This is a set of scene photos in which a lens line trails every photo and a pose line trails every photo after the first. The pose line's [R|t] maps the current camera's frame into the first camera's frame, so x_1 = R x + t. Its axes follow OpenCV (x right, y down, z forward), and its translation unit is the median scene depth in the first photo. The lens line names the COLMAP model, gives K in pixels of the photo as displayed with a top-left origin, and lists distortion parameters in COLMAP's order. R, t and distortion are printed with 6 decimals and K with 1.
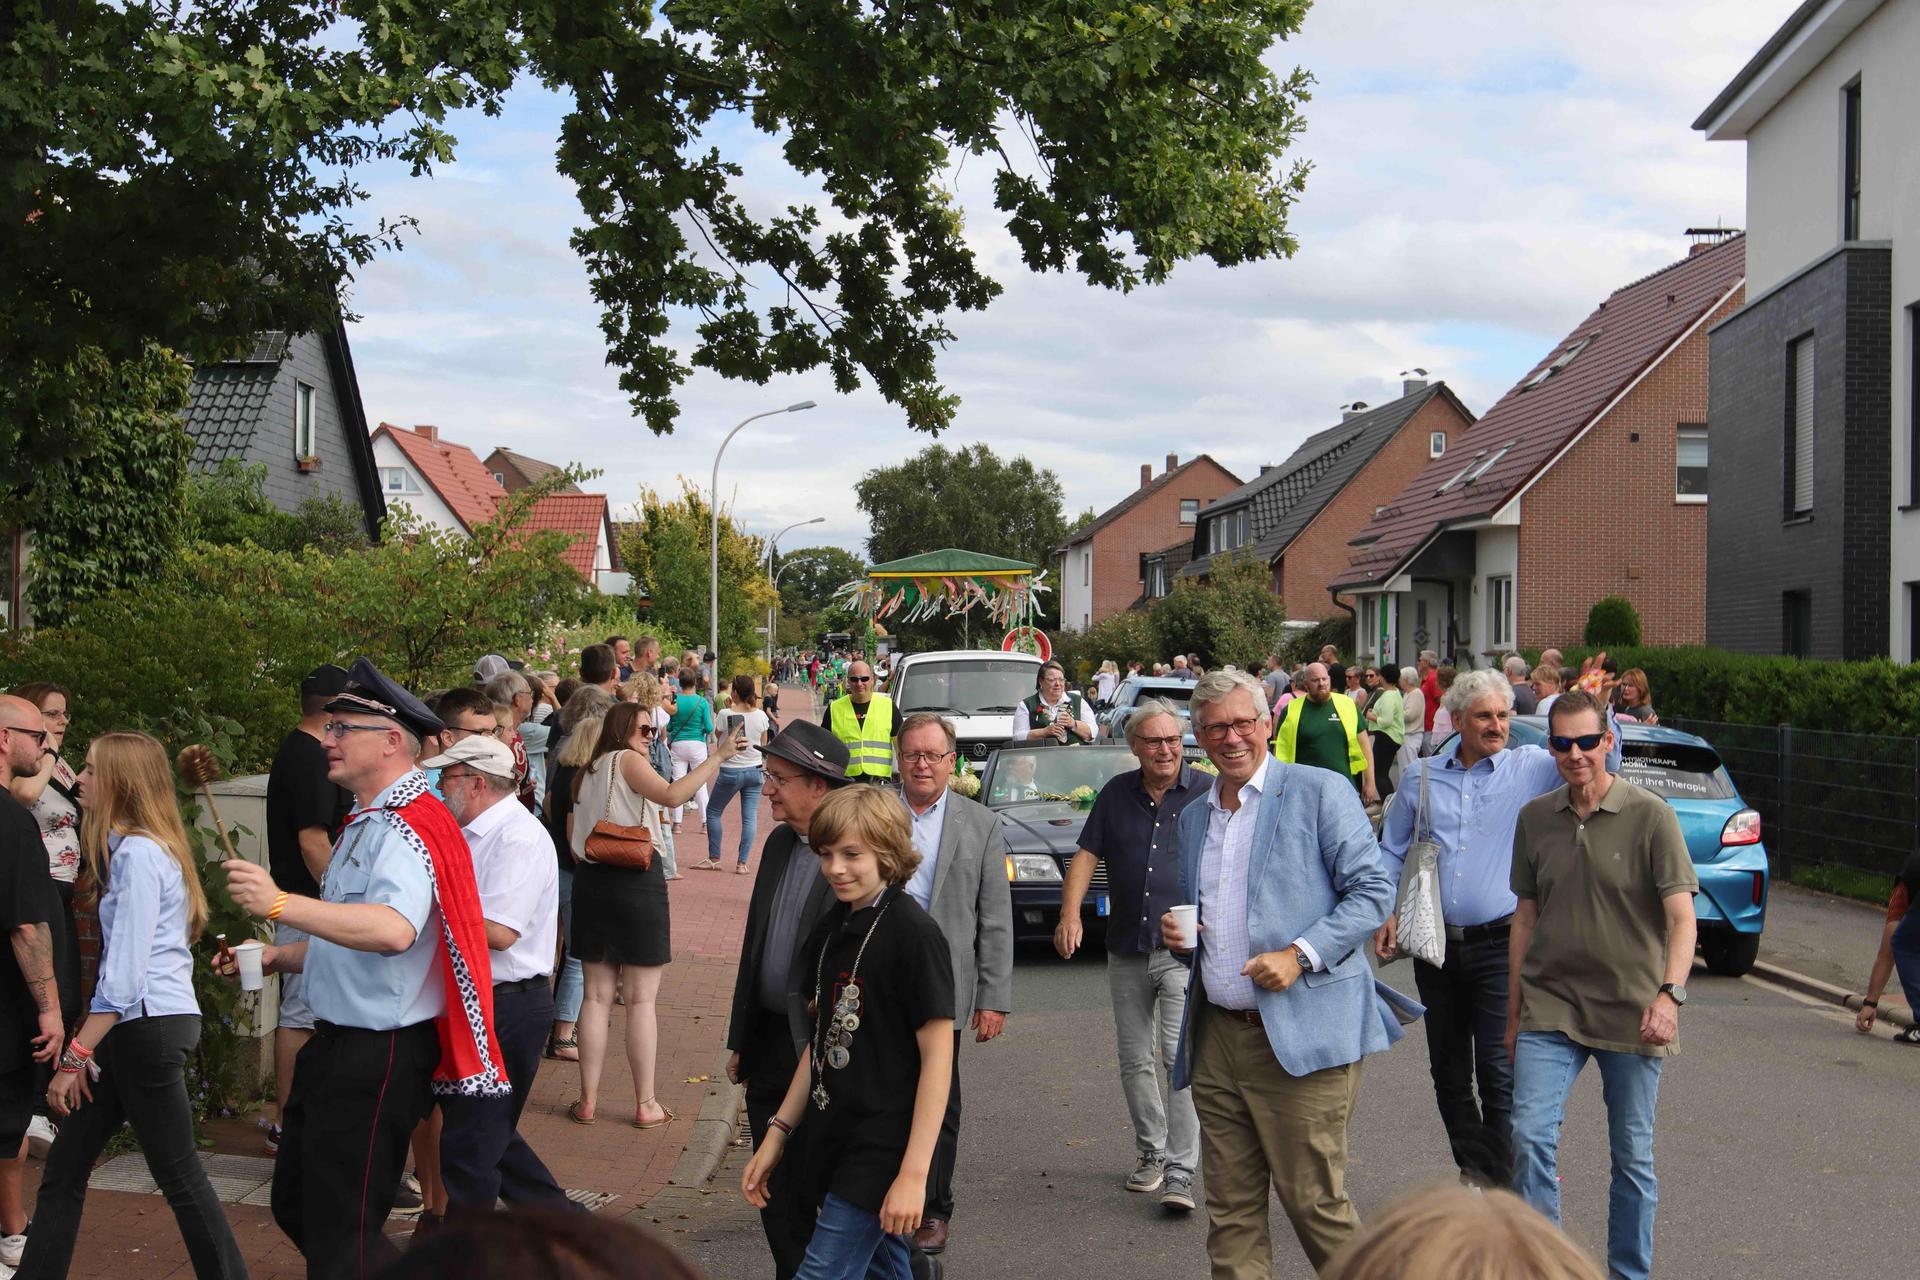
lens RADIAL K [[2527.3, 0, 968.8], [0, 2527.3, 609.1], [0, 0, 1]] dist [0.053130, -0.010398]
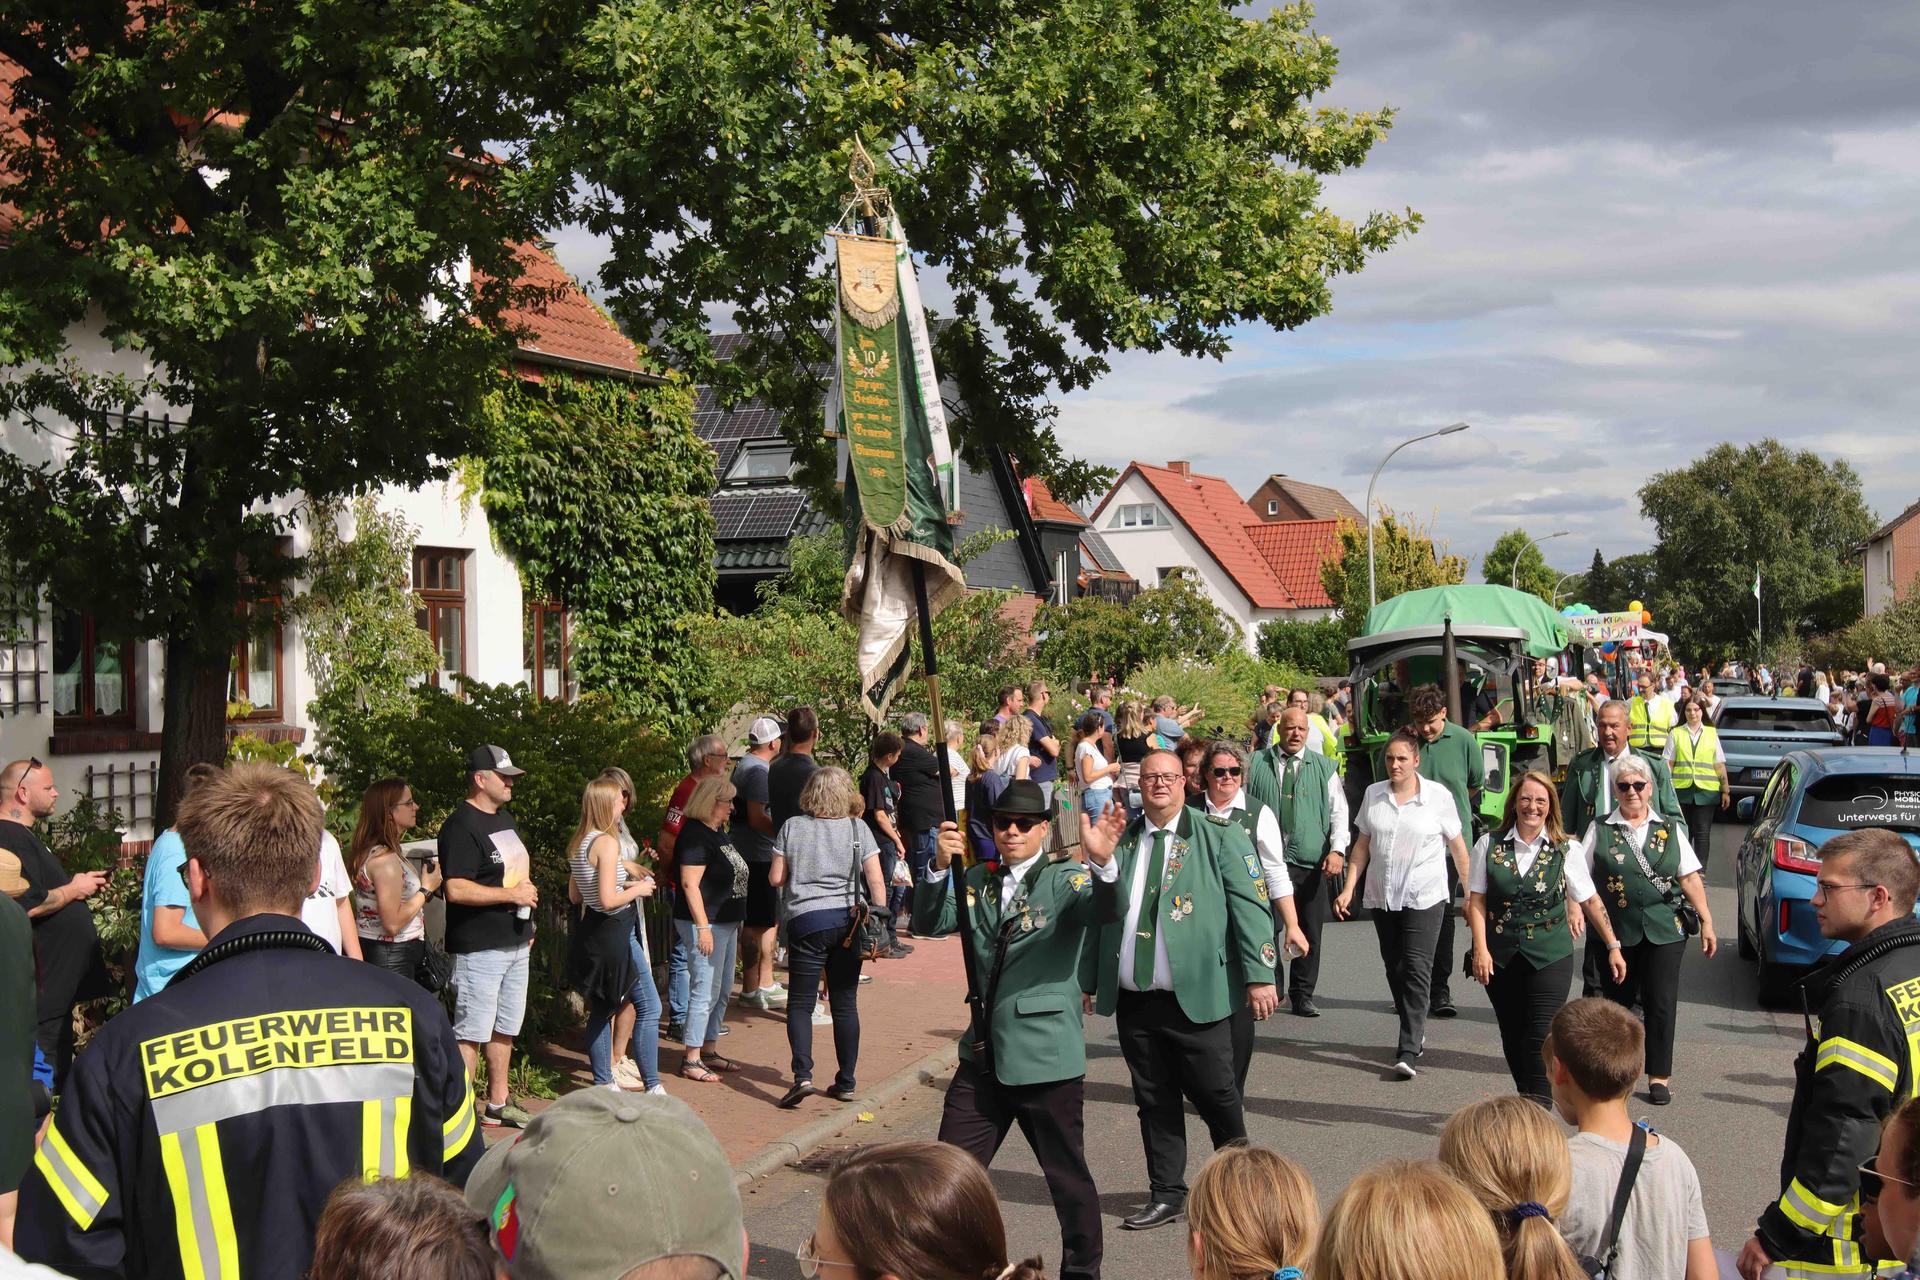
lens RADIAL K [[2553.2, 0, 962.6], [0, 2553.2, 595.8], [0, 0, 1]] dist [0.045822, 0.002088]
pose [[0.940719, -0.042802, -0.336476, 0.105878], [0.039030, 0.999076, -0.017971, -0.004789], [0.336934, 0.003773, 0.941521, -0.013226]]
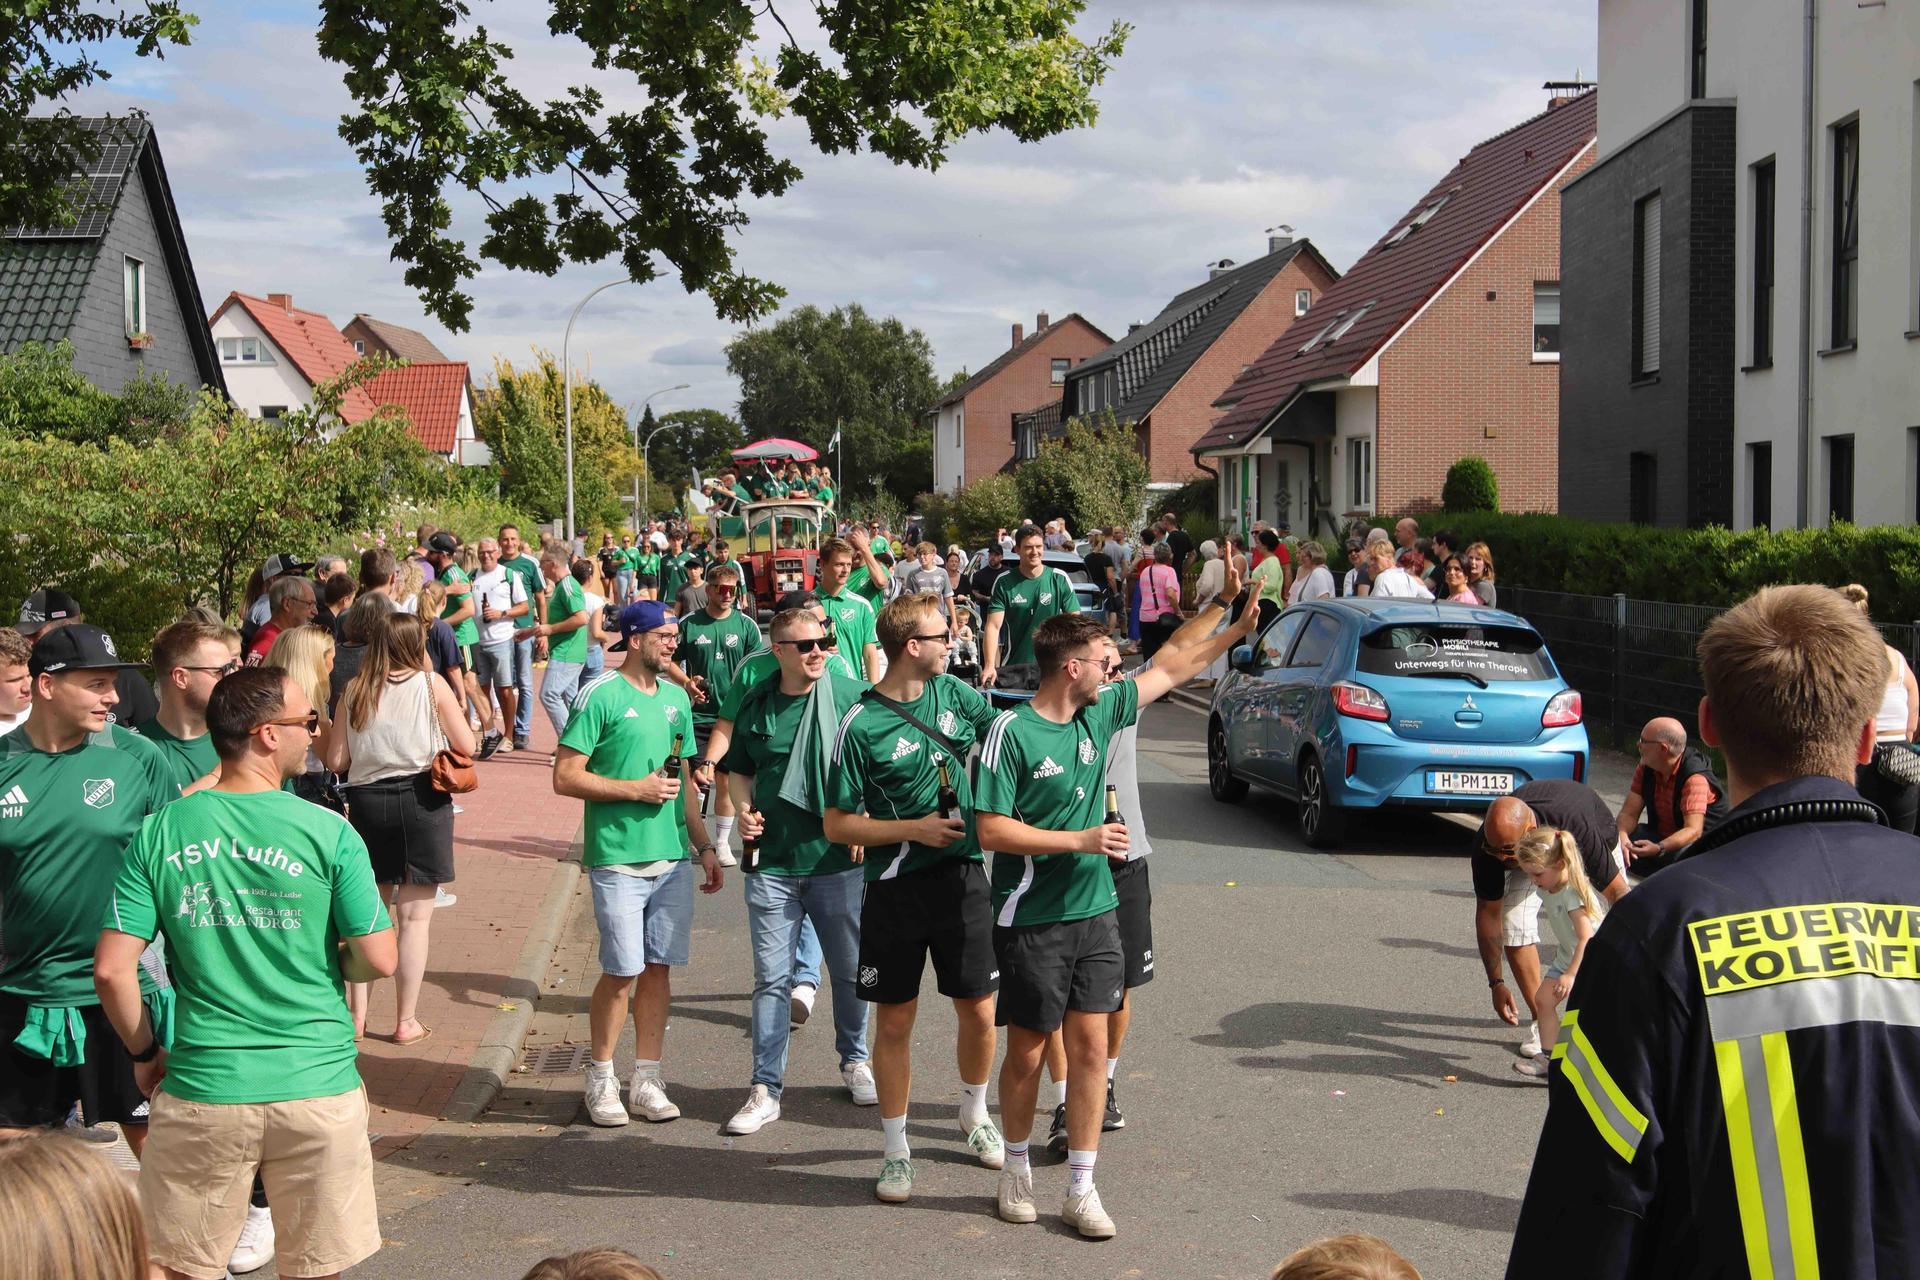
lens RADIAL K [[2527.3, 0, 968.8], [0, 2527.3, 609.1], [0, 0, 1]] dist [0.053130, -0.010398]
pose [[0.998827, -0.018529, 0.044734, 0.011581], [0.015969, 0.998251, 0.056922, -0.005333], [-0.045710, -0.056140, 0.997376, 0.009561]]
